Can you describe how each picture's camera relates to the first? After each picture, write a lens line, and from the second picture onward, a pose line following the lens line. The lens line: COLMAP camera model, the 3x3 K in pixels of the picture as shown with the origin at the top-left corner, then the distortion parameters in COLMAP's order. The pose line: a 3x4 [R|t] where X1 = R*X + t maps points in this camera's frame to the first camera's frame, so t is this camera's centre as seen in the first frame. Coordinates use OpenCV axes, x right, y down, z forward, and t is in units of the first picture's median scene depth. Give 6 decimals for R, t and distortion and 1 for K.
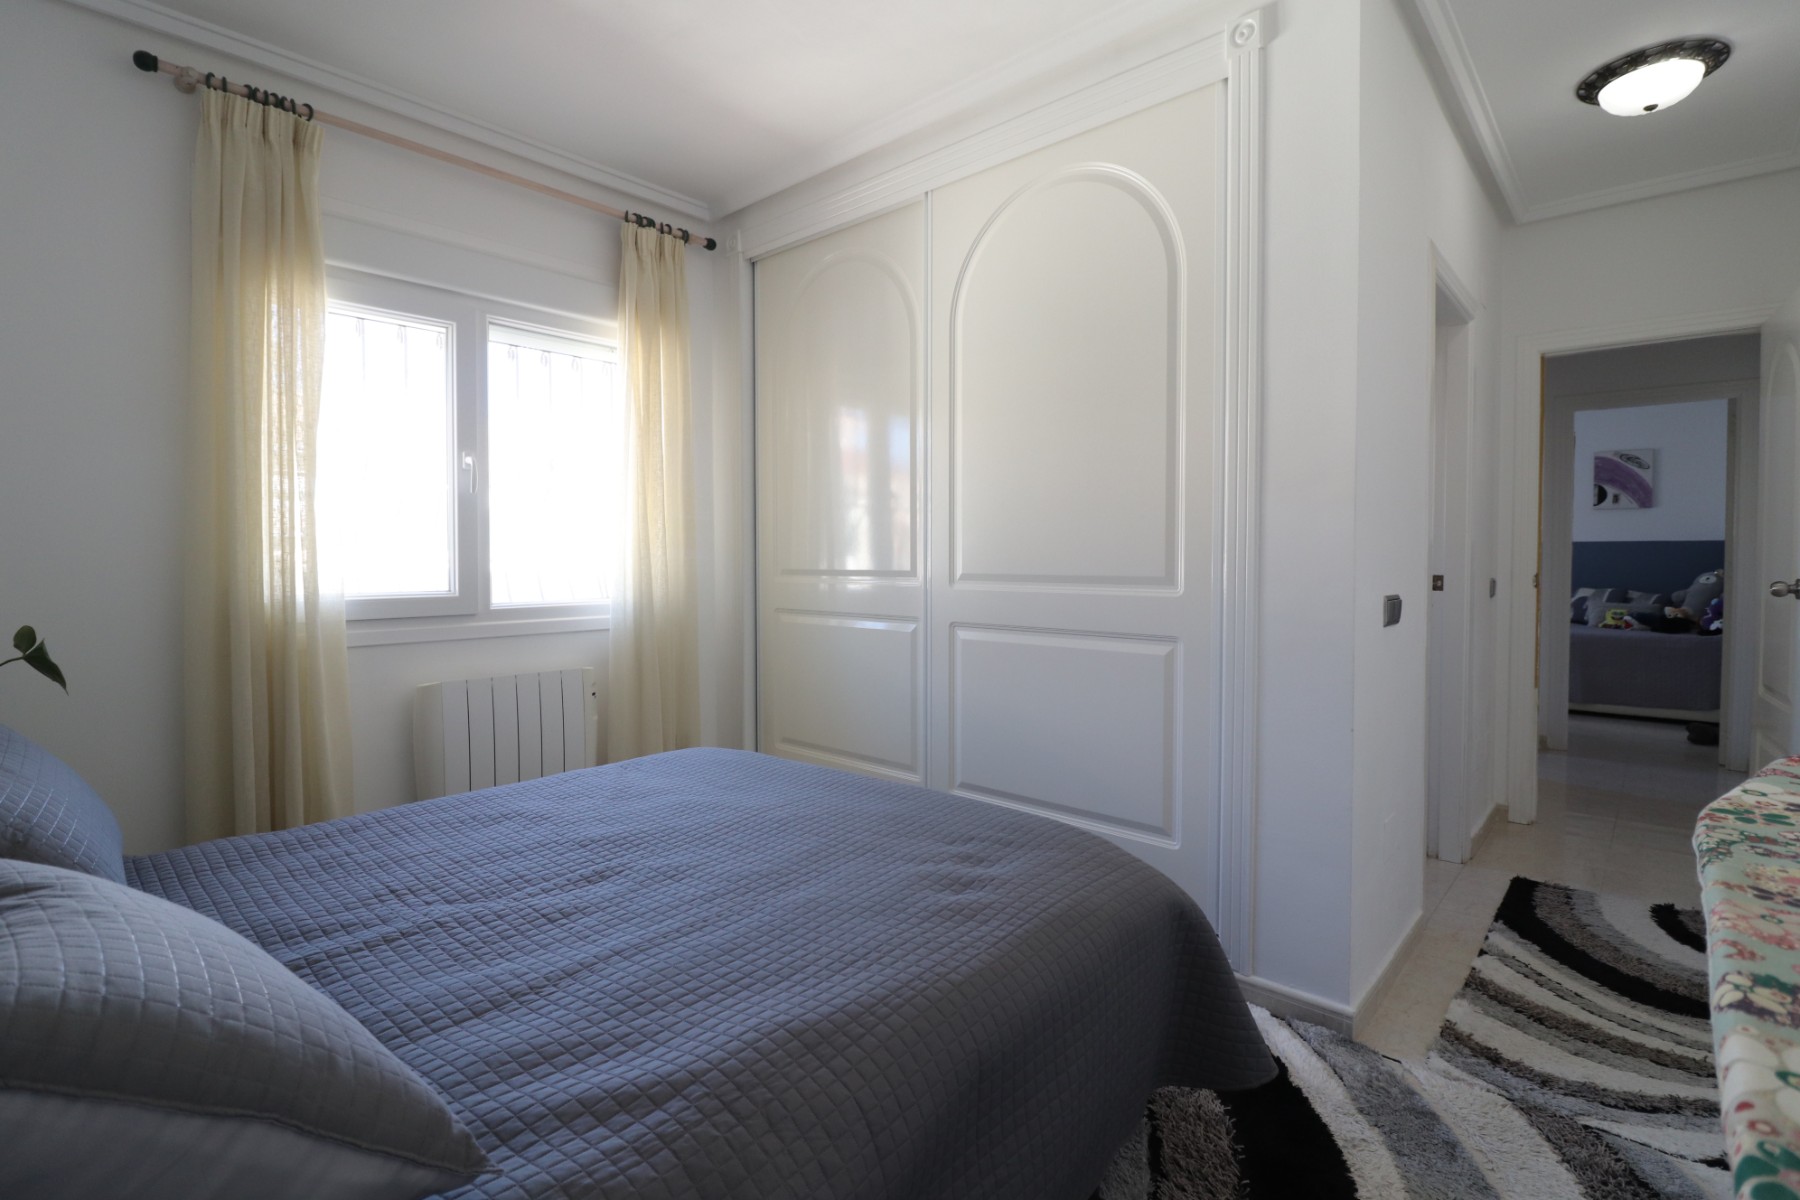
lens RADIAL K [[835.3, 0, 895.4], [0, 835.3, 581.2], [0, 0, 1]] dist [-0.000616, -0.012002]
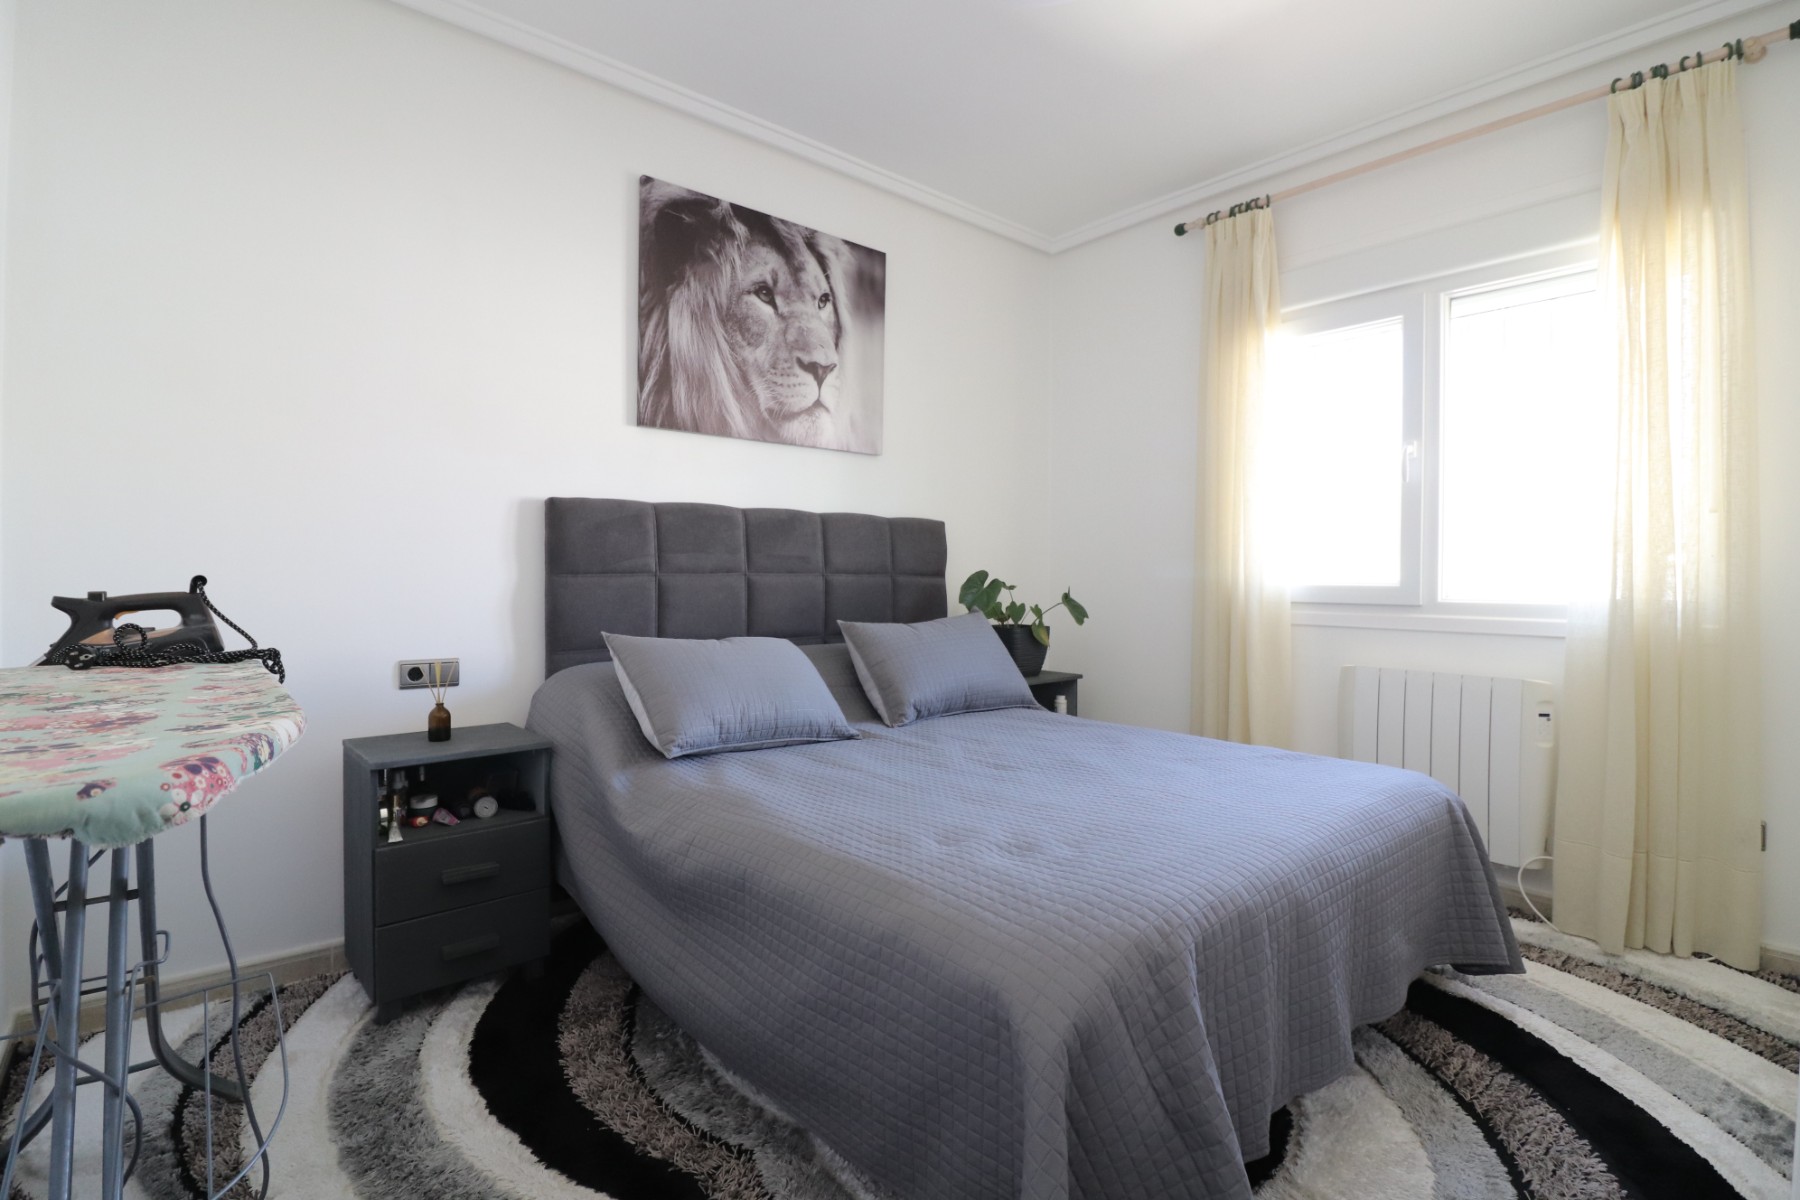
lens RADIAL K [[835.3, 0, 895.4], [0, 835.3, 581.2], [0, 0, 1]] dist [-0.000616, -0.012002]
pose [[-0.115470, 0.012339, -0.993234, 0.547740], [-0.027883, 0.999489, 0.015659, 0.013151], [0.992920, 0.029502, -0.115067, 0.512519]]
